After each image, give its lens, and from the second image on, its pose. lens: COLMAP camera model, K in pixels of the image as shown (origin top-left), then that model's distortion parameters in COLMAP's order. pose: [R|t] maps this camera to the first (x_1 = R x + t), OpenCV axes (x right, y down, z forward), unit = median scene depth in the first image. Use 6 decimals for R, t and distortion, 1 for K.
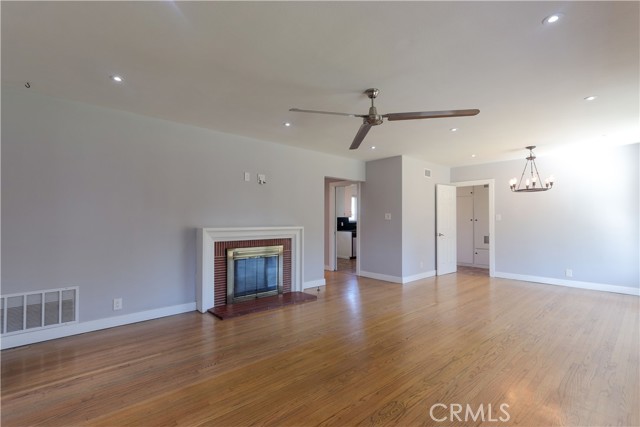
lens RADIAL K [[296.8, 0, 308.6], [0, 296.8, 220.8], [0, 0, 1]] dist [0.000860, 0.000160]
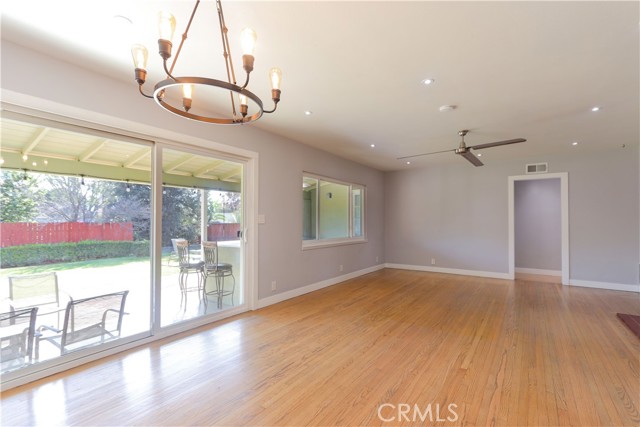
lens RADIAL K [[295.5, 0, 322.0], [0, 295.5, 219.4], [0, 0, 1]] dist [0.000781, 0.000174]
pose [[-0.967258, -0.005078, -0.253745, 1.152884], [-0.004323, 0.999984, -0.003536, 0.002468], [0.253759, -0.002323, -0.967265, 2.045579]]
